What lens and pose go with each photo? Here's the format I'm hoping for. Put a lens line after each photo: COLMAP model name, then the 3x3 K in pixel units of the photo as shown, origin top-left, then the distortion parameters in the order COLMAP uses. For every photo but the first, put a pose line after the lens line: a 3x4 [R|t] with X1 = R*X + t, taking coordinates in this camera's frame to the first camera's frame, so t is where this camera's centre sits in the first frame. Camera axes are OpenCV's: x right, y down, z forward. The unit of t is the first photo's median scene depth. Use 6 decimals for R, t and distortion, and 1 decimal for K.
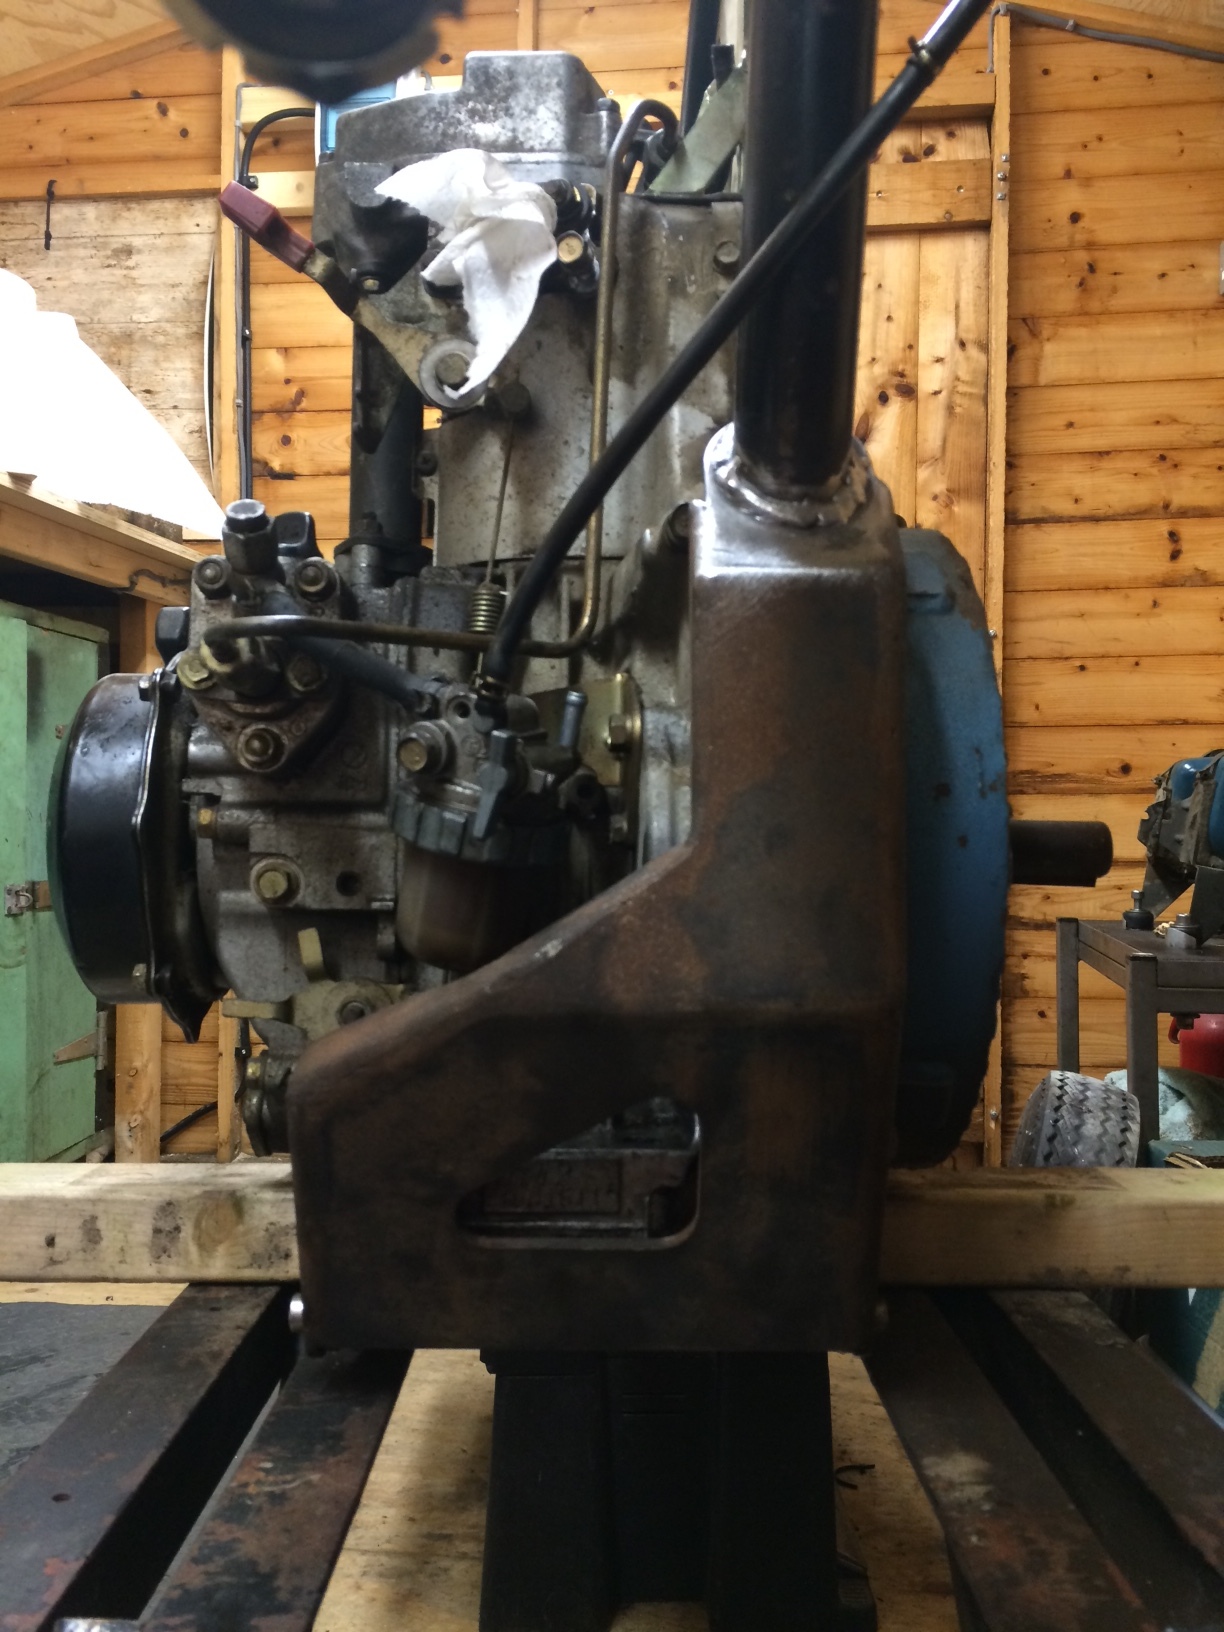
lens RADIAL K [[1357.2, 0, 612.0], [0, 1357.2, 816.0], [0, 0, 1]] dist [0.061550, -0.076836]
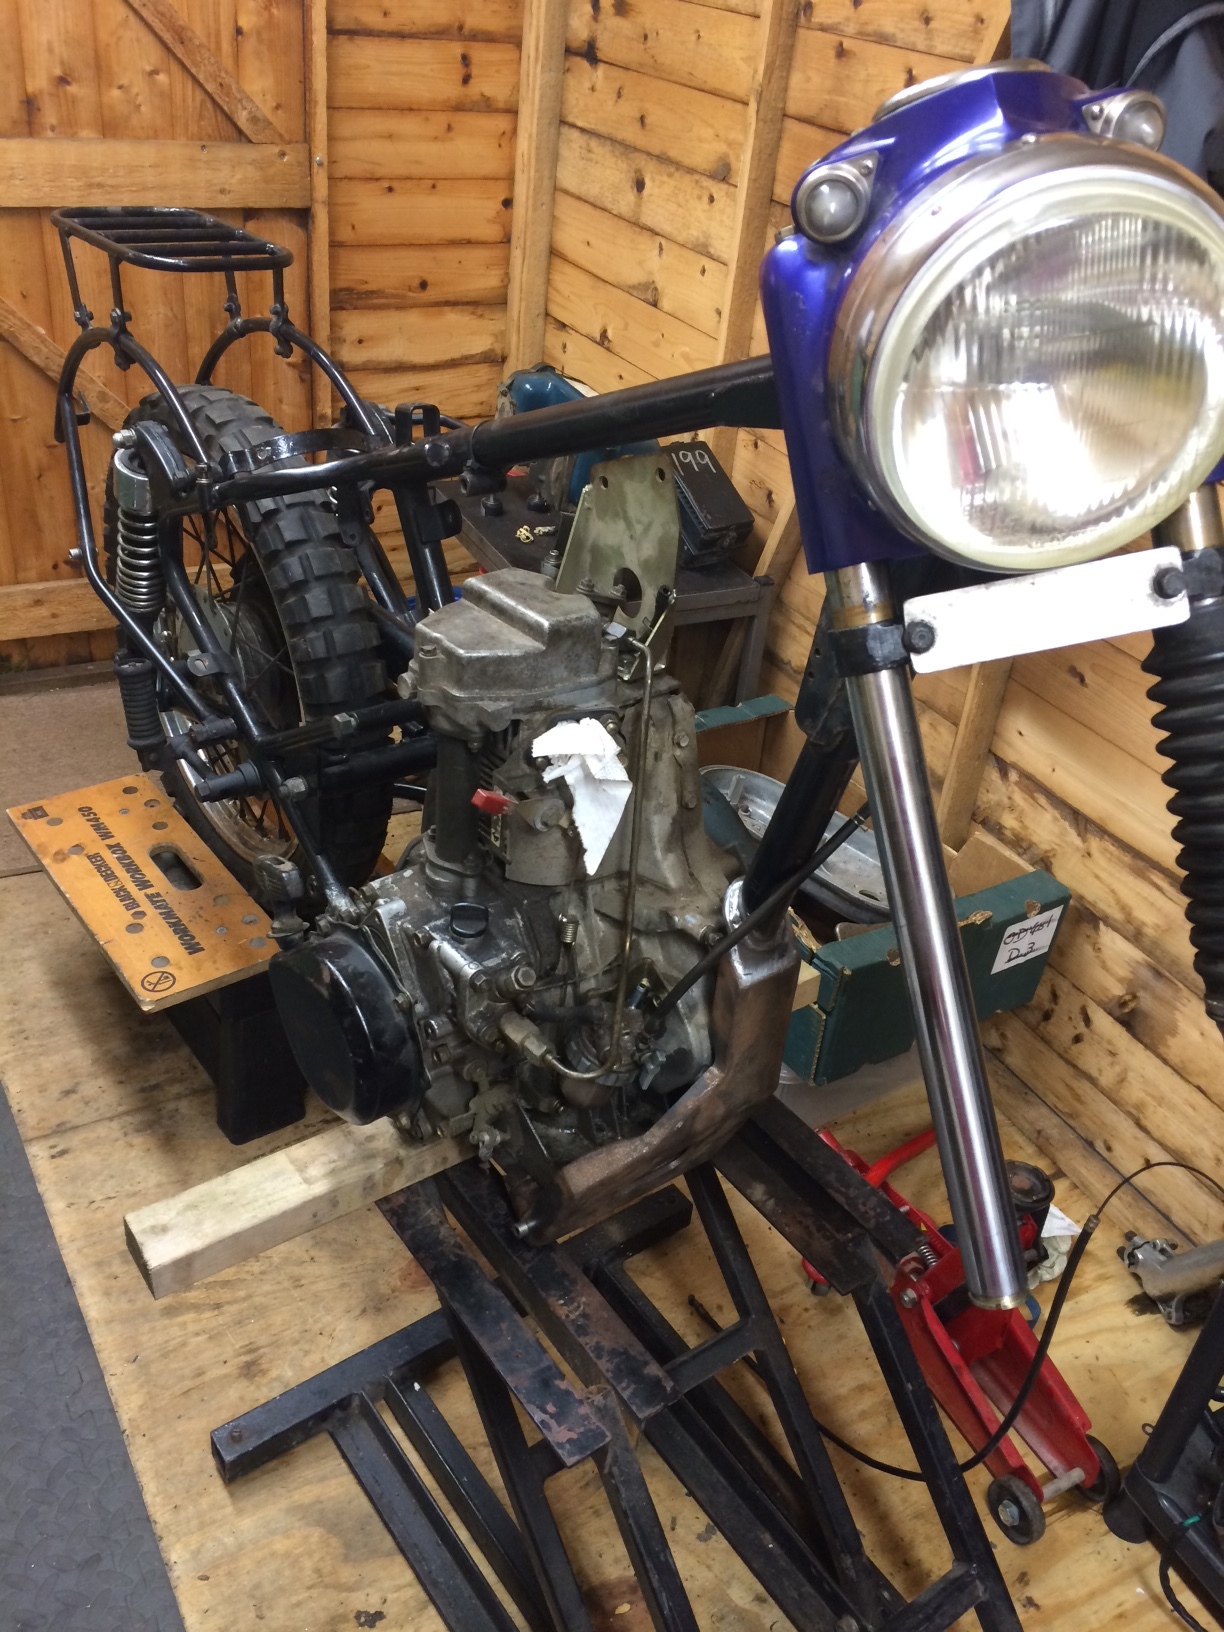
lens RADIAL K [[1385.3, 0, 612.0], [0, 1385.3, 816.0], [0, 0, 1]] dist [0.054757, -0.087019]
pose [[0.800405, -0.257007, 0.541572, -0.251520], [-0.093013, 0.839246, 0.535737, -0.304139], [-0.592200, -0.479180, 0.647832, -0.075765]]
